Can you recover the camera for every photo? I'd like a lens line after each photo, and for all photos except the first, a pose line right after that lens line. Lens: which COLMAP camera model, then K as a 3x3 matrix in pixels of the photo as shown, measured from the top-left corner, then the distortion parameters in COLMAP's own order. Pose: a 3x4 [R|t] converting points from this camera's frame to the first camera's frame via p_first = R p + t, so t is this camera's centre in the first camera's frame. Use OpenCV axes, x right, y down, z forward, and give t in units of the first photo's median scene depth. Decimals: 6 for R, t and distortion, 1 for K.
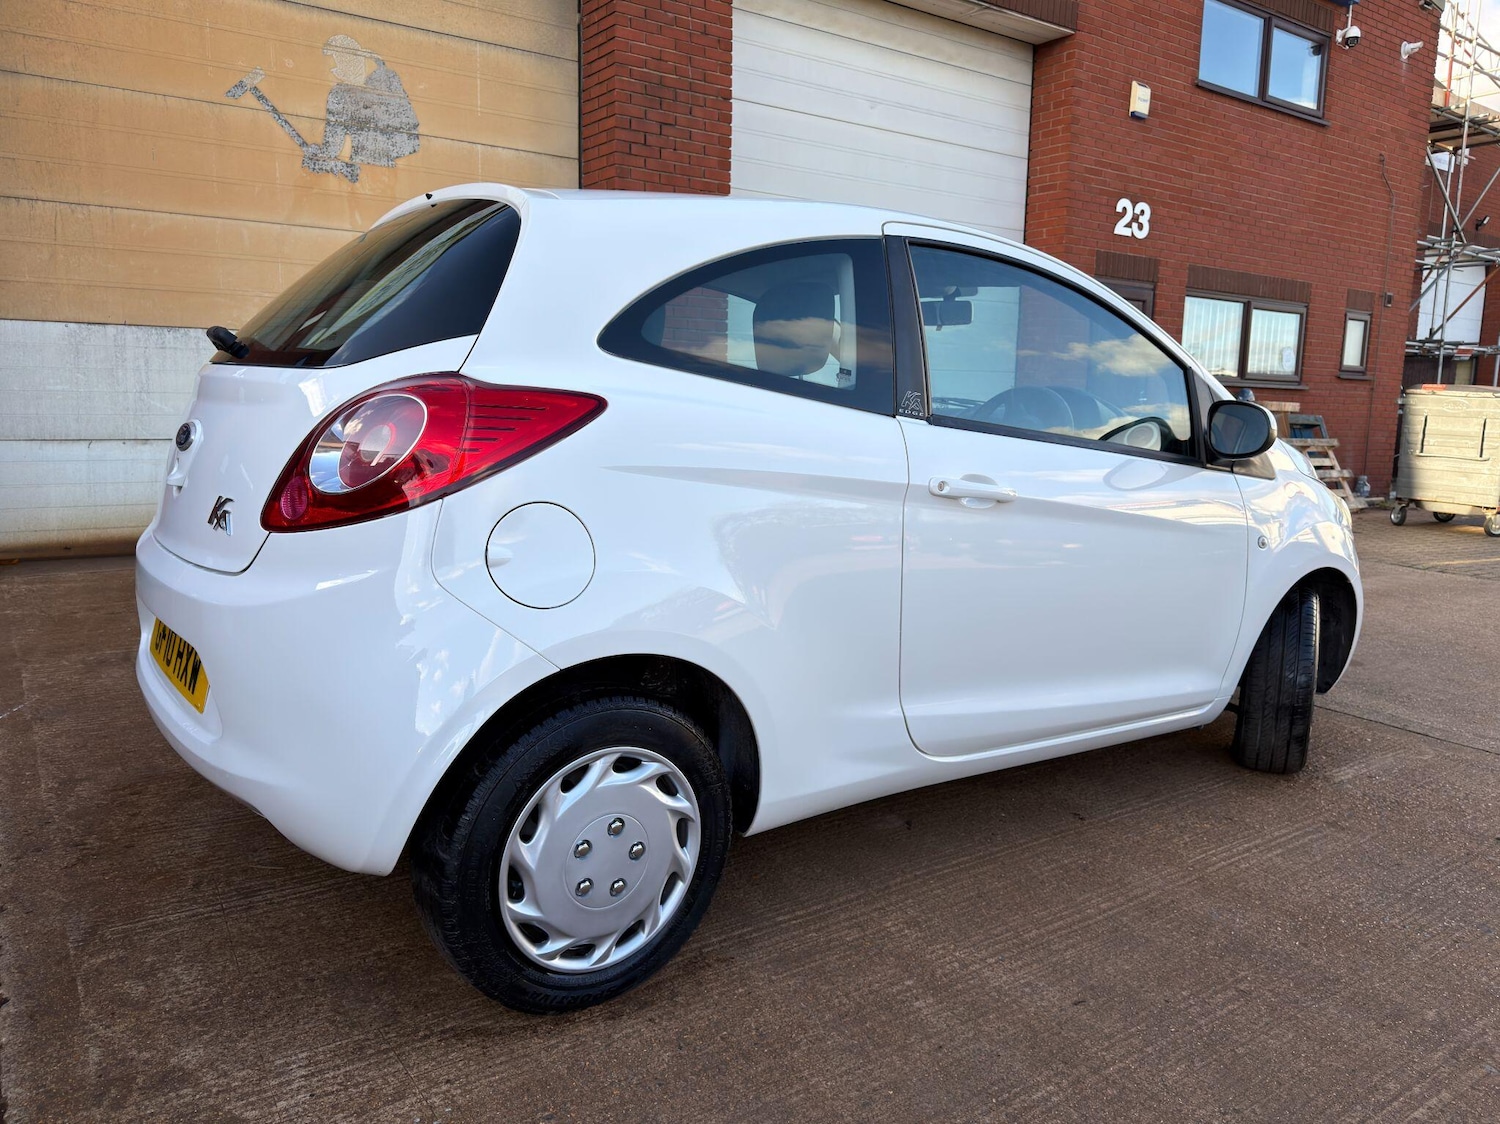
lens RADIAL K [[1121.1, 0, 740.9], [0, 1121.1, 562.5], [0, 0, 1]] dist [0.039231, -0.056485]
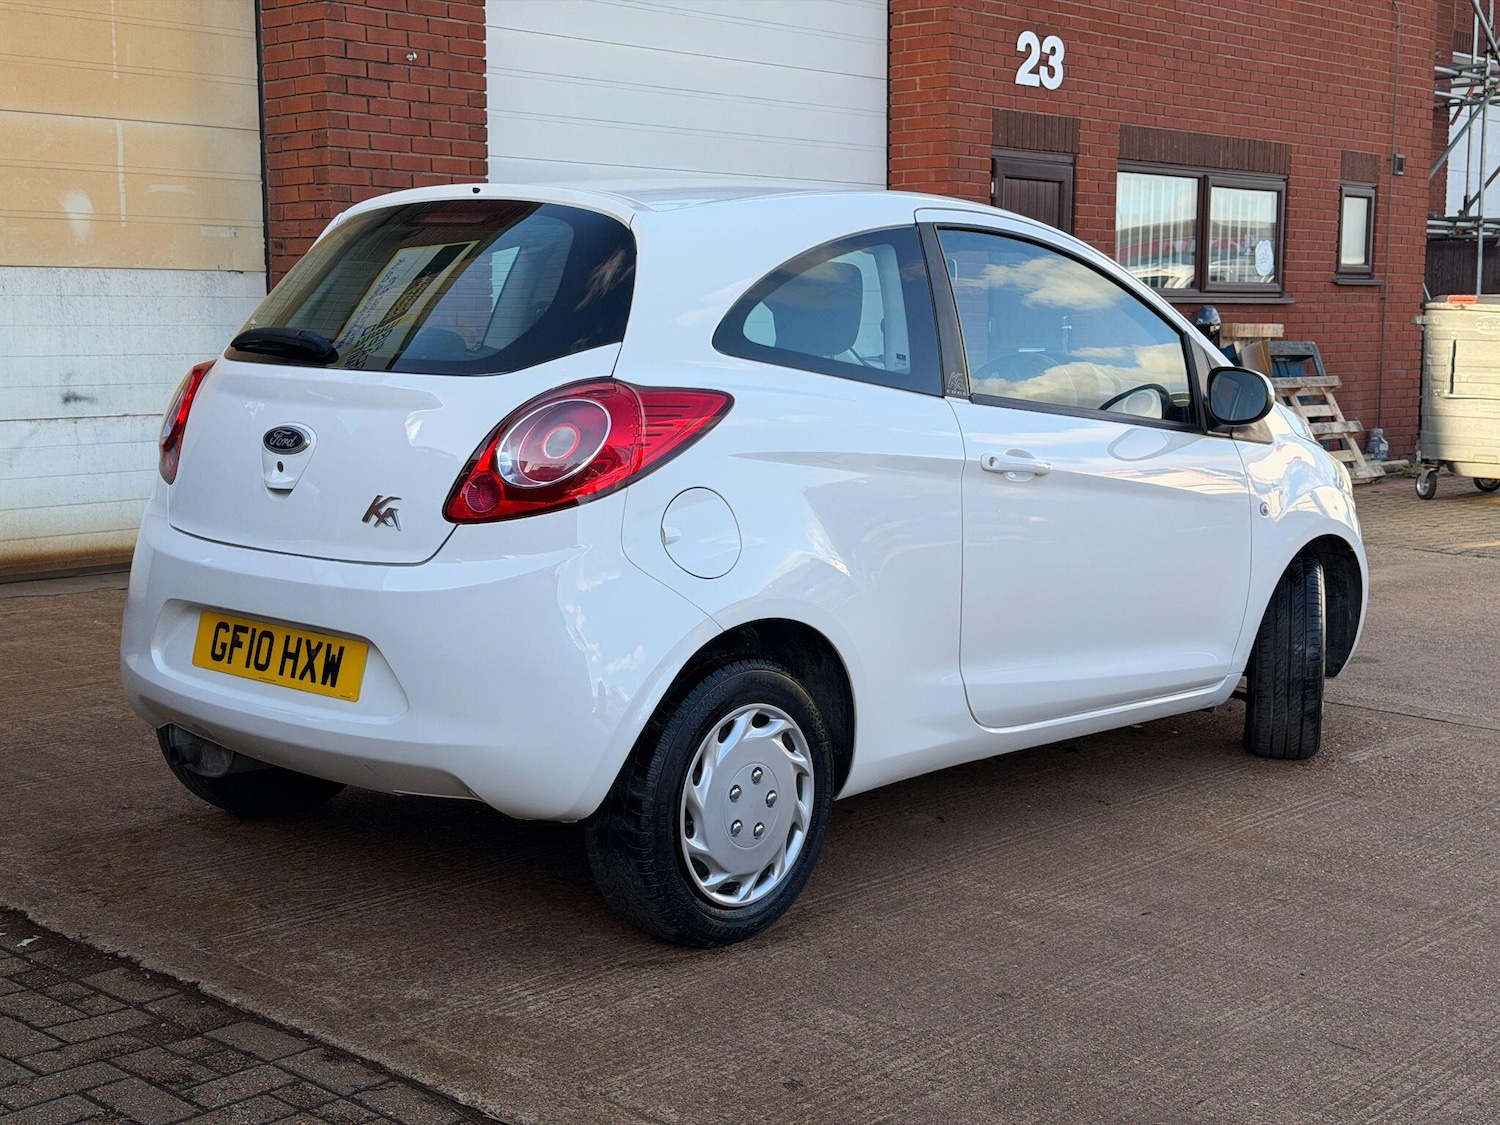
lens RADIAL K [[2131.7, 0, 768.0], [0, 2131.7, 567.5], [0, 0, 1]] dist [0.121260, 0.000000]
pose [[0.974588, -0.047000, 0.219020, -0.357914], [0.052381, 0.998450, -0.018823, 0.044331], [-0.217796, 0.029817, 0.975539, -0.700166]]
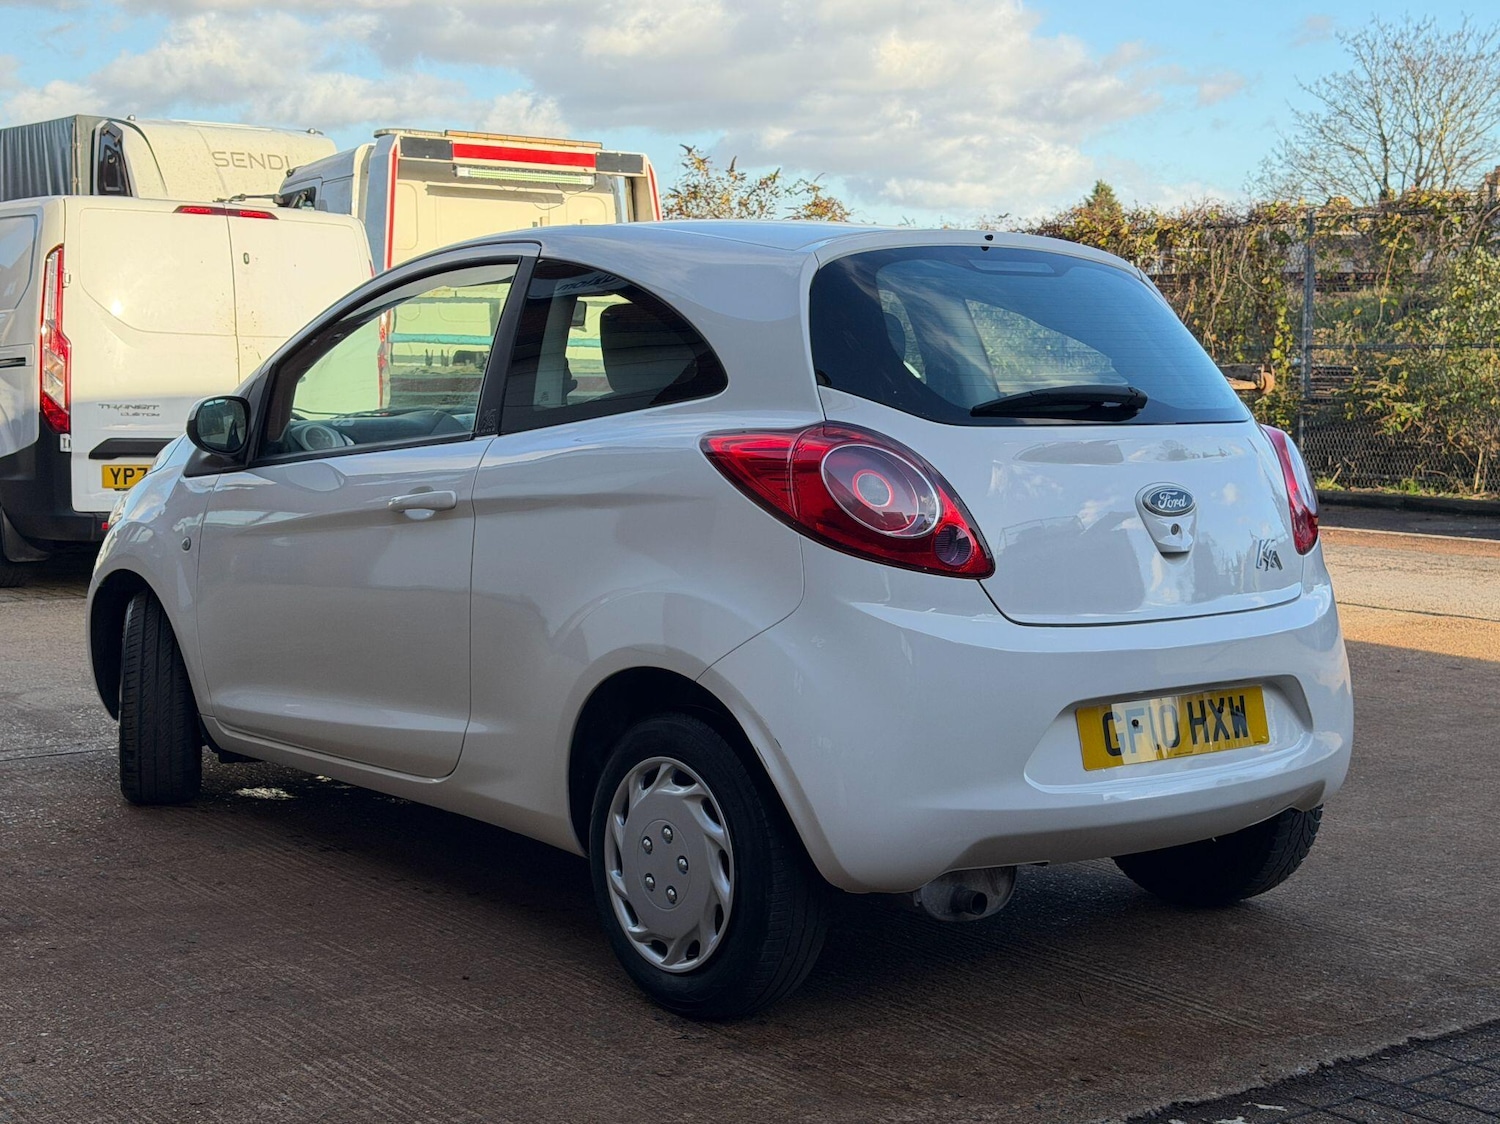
lens RADIAL K [[2099.5, 0, 758.7], [0, 2099.5, 518.1], [0, 0, 1]] dist [0.211260, 0.000000]
pose [[-0.053265, -0.114730, 0.991968, -1.639248], [0.148706, 0.981390, 0.121491, -0.266654], [-0.987446, 0.153983, -0.035212, 1.019281]]
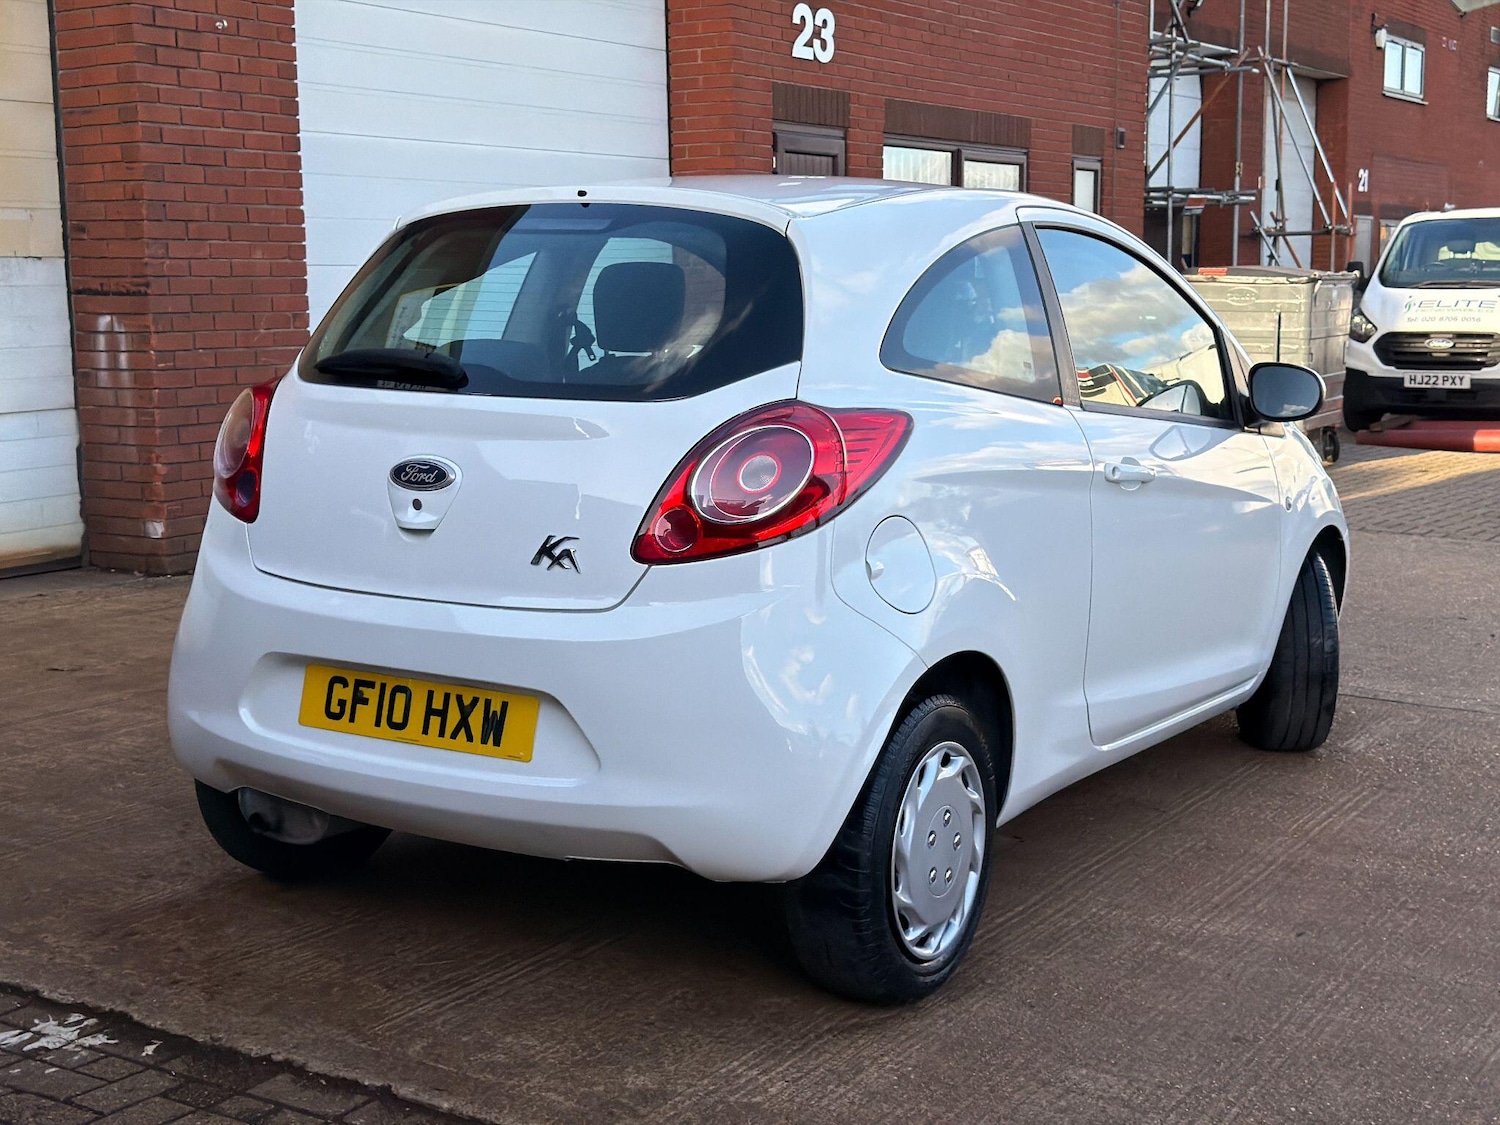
lens RADIAL K [[2131.7, 0, 757.7], [0, 2131.7, 562.3], [0, 0, 1]] dist [0.121260, 0.000000]
pose [[0.919738, -0.082680, 0.383727, -0.658171], [0.085980, 0.996260, 0.008576, -0.023401], [-0.383001, 0.025105, 0.923407, -0.510072]]
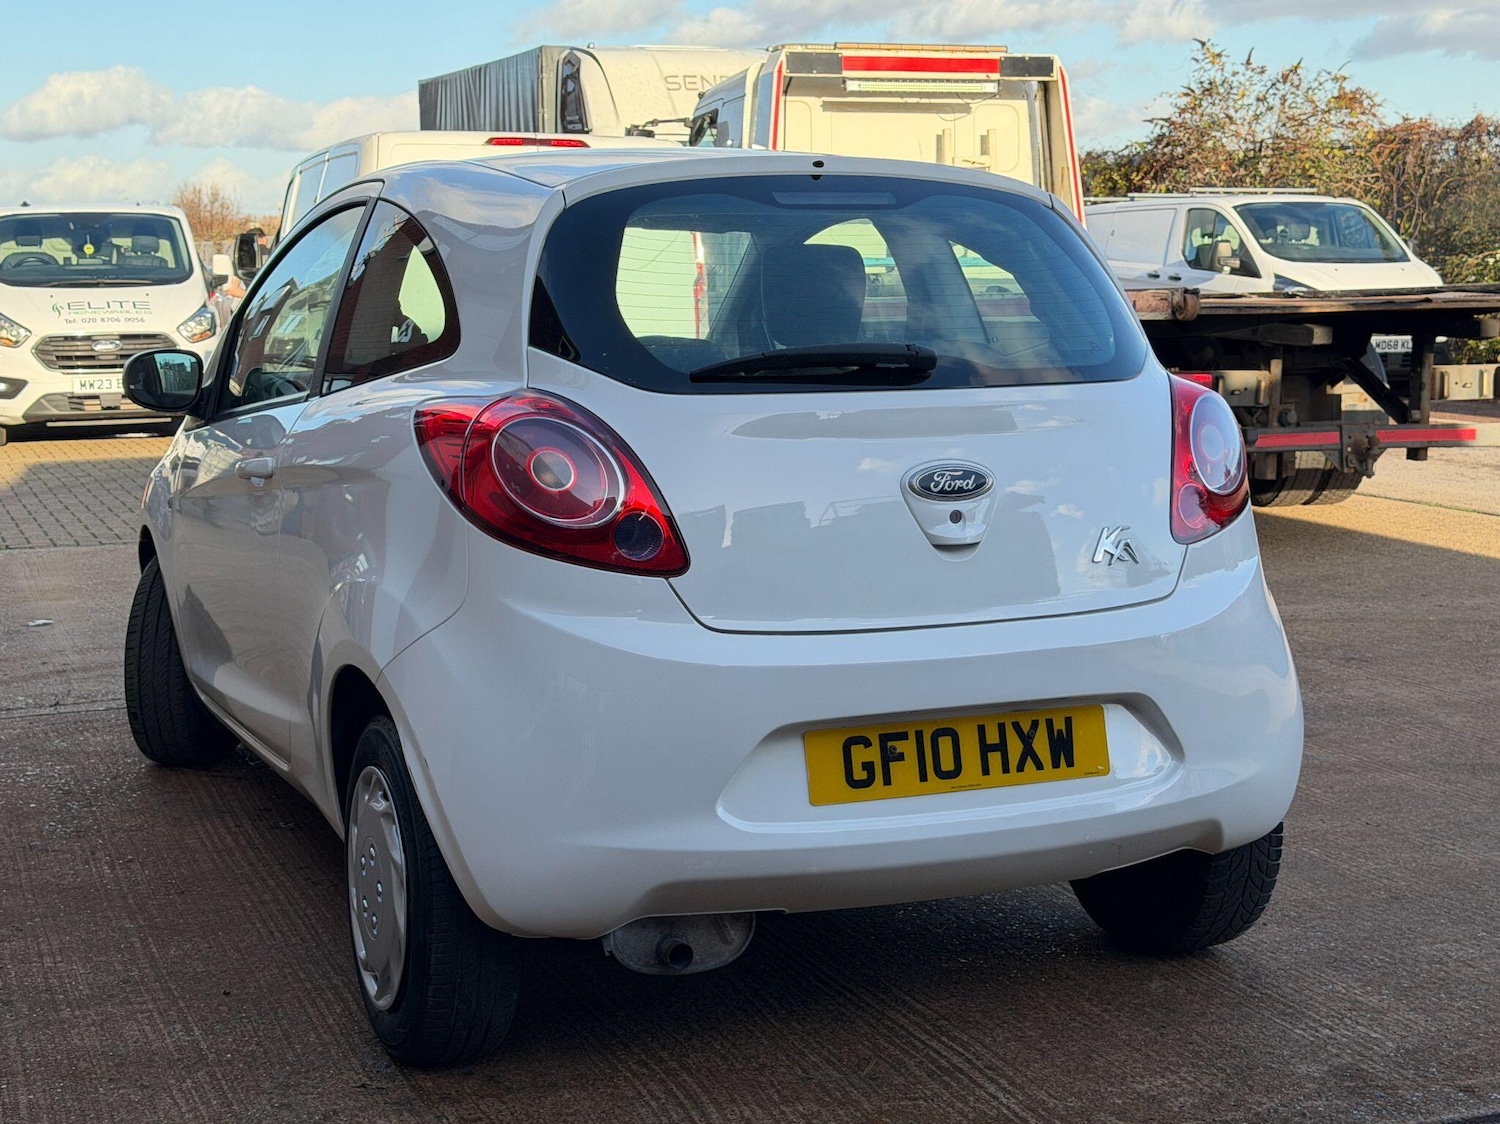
lens RADIAL K [[2153.8, 0, 800.8], [0, 2153.8, 522.2], [0, 0, 1]] dist [0.174595, 0.000000]
pose [[0.214753, -0.154108, 0.964433, -1.439342], [0.171978, 0.978010, 0.117983, -0.204308], [-0.961408, 0.140524, 0.236534, 0.537093]]
